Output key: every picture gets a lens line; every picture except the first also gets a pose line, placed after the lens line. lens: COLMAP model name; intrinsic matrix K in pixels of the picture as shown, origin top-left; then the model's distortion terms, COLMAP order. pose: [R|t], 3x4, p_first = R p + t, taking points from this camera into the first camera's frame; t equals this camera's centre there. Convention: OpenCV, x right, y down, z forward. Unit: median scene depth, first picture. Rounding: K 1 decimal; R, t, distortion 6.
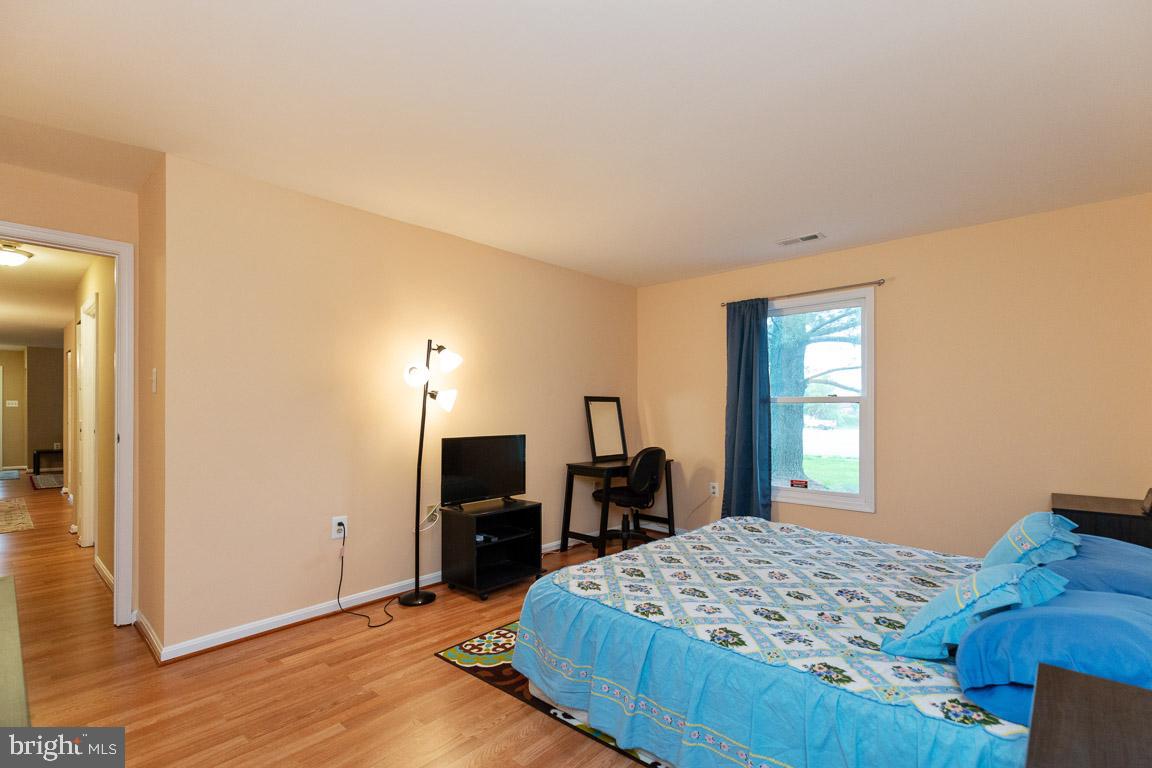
lens RADIAL K [[525.5, 0, 579.4], [0, 525.5, 398.7], [0, 0, 1]] dist [0.004653, -0.000277]
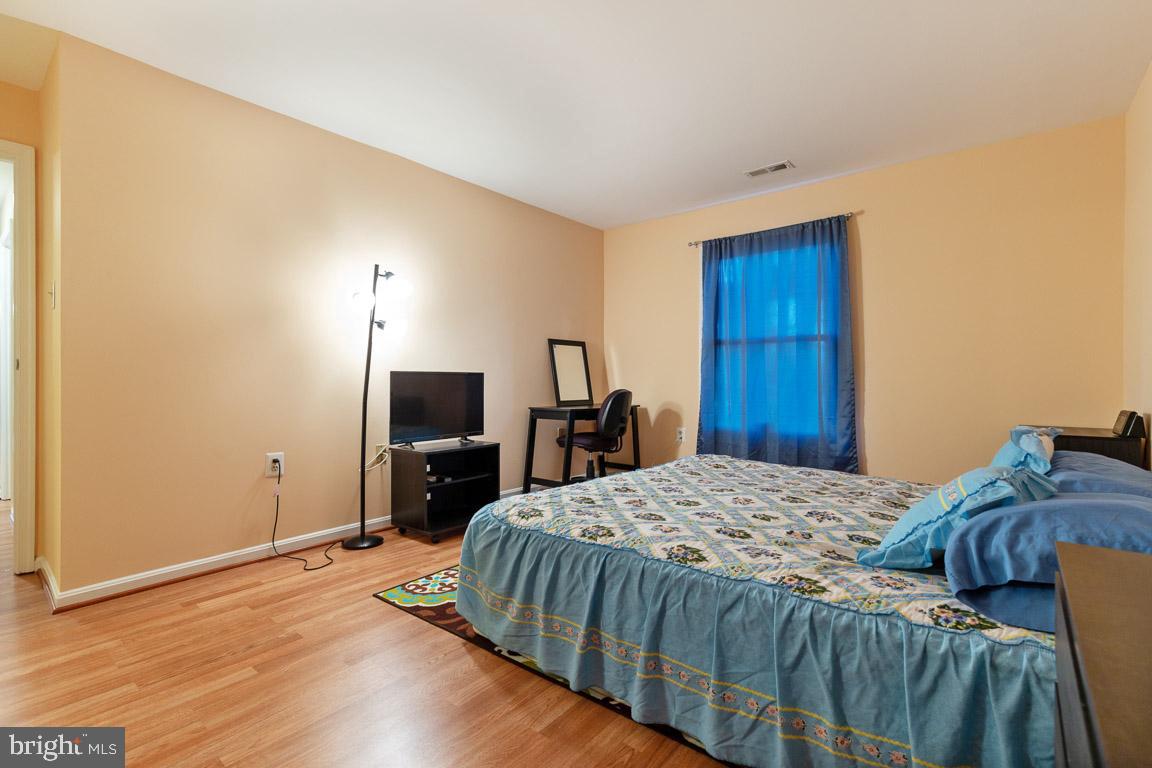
lens RADIAL K [[516.8, 0, 577.4], [0, 516.8, 372.8], [0, 0, 1]] dist [0.004085, -0.000369]
pose [[0.998942, 0.001070, 0.045985, 0.037571], [-0.001558, 0.999943, 0.010577, 0.093048], [-0.045971, -0.010637, 0.998886, 0.094848]]
